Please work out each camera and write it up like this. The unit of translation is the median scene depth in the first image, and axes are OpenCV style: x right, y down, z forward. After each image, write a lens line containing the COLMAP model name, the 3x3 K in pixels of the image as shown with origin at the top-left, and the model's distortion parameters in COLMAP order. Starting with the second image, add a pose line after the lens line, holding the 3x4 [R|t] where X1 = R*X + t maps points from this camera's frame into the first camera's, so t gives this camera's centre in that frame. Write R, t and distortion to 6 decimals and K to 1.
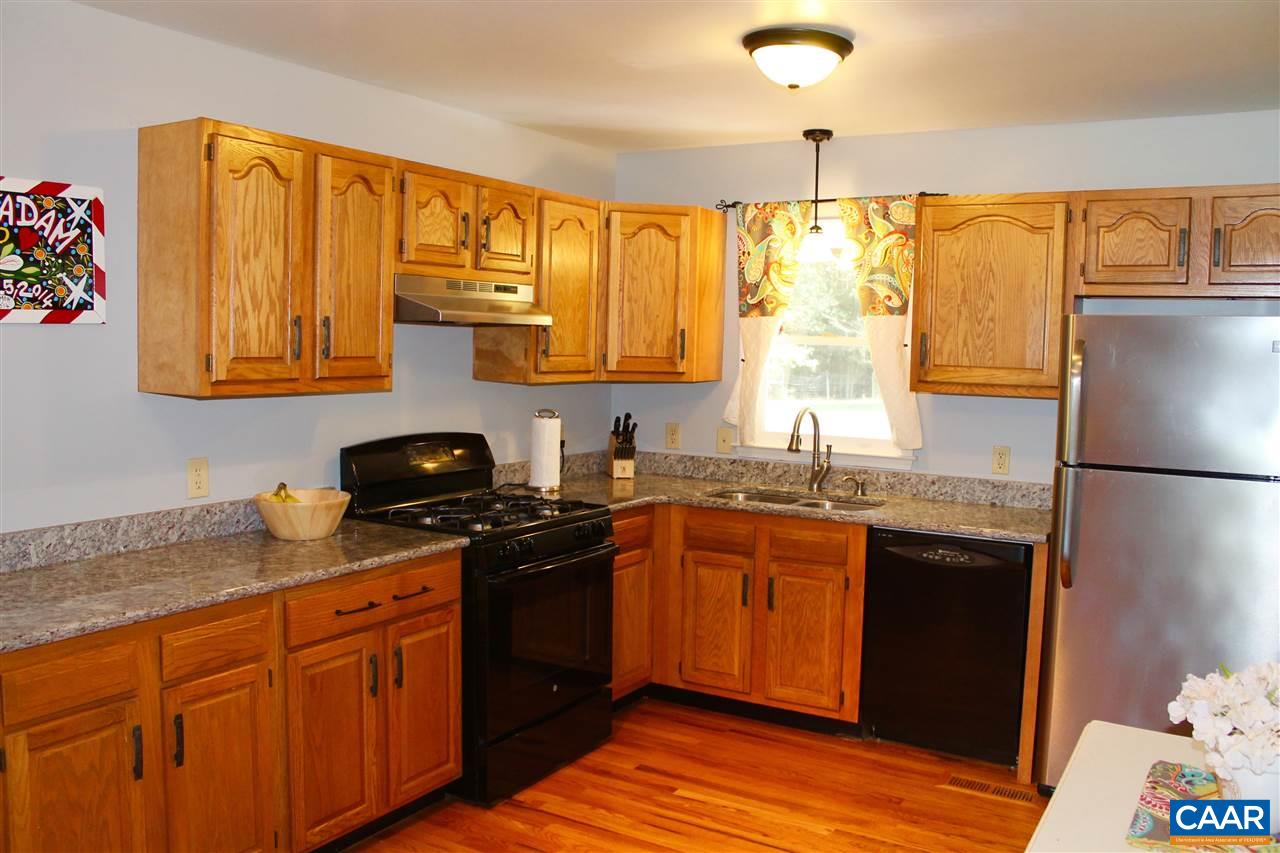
lens RADIAL K [[1081.5, 0, 640.0], [0, 1081.5, 426.5], [0, 0, 1]] dist [-0.170656, 0.162268]
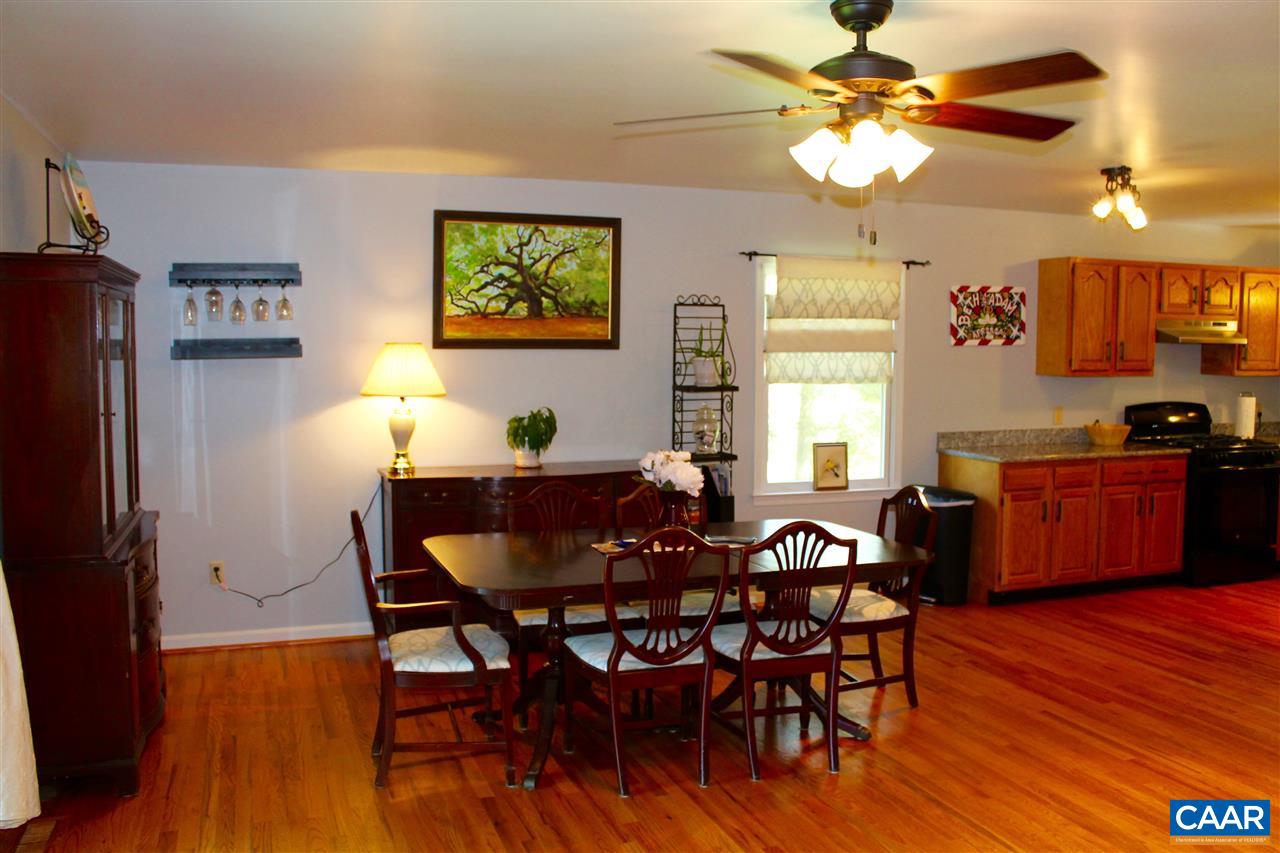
lens RADIAL K [[1081.5, 0, 640.0], [0, 1081.5, 426.5], [0, 0, 1]] dist [-0.170656, 0.162268]
pose [[0.779783, 0.028655, -0.625394, 0.245885], [-0.036946, 0.999317, -0.000279, 0.094264], [0.624959, 0.023324, 0.780309, -1.121102]]
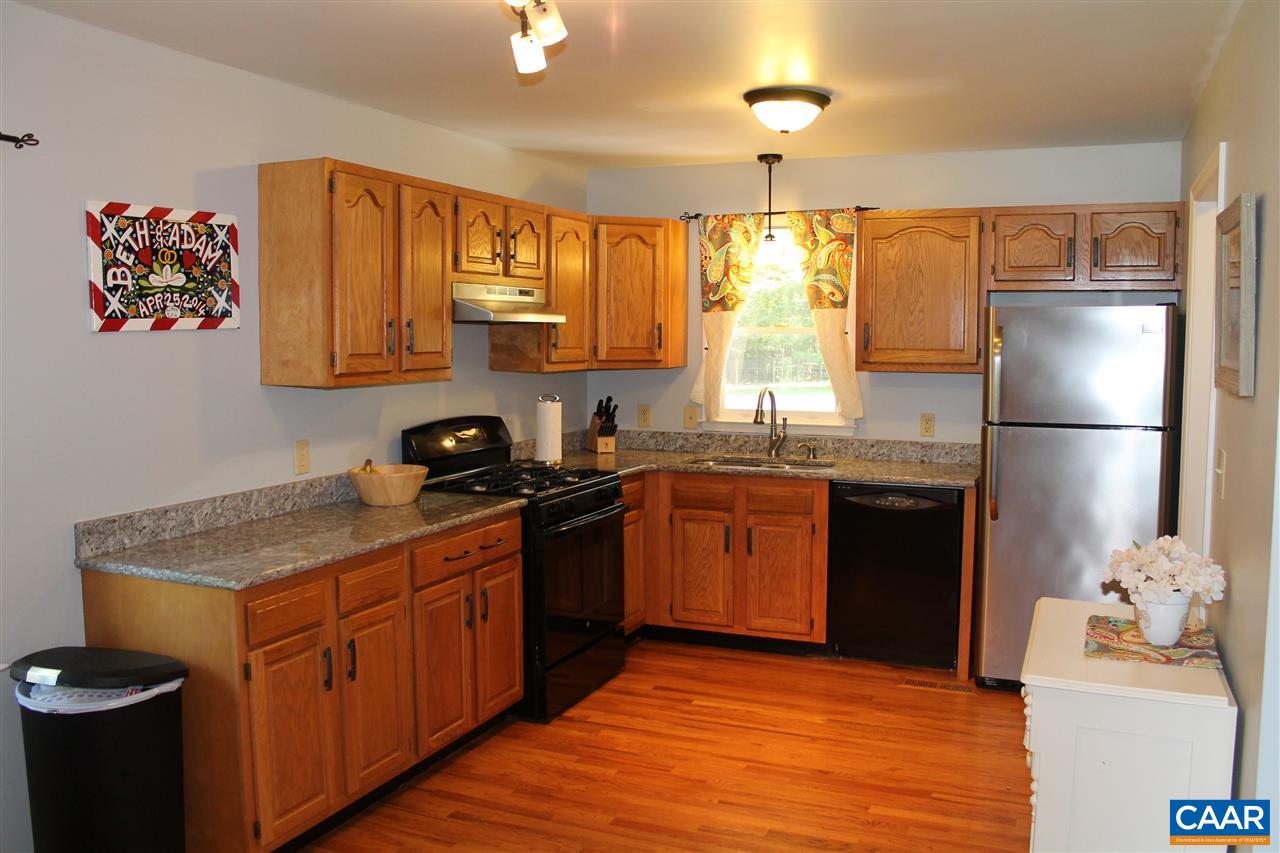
lens RADIAL K [[1081.5, 0, 640.0], [0, 1081.5, 426.5], [0, 0, 1]] dist [-0.170656, 0.162268]
pose [[0.990803, -0.031942, 0.131490, -0.179840], [0.030972, 0.999476, 0.009420, 0.013522], [-0.131722, -0.005261, 0.991273, -0.212510]]
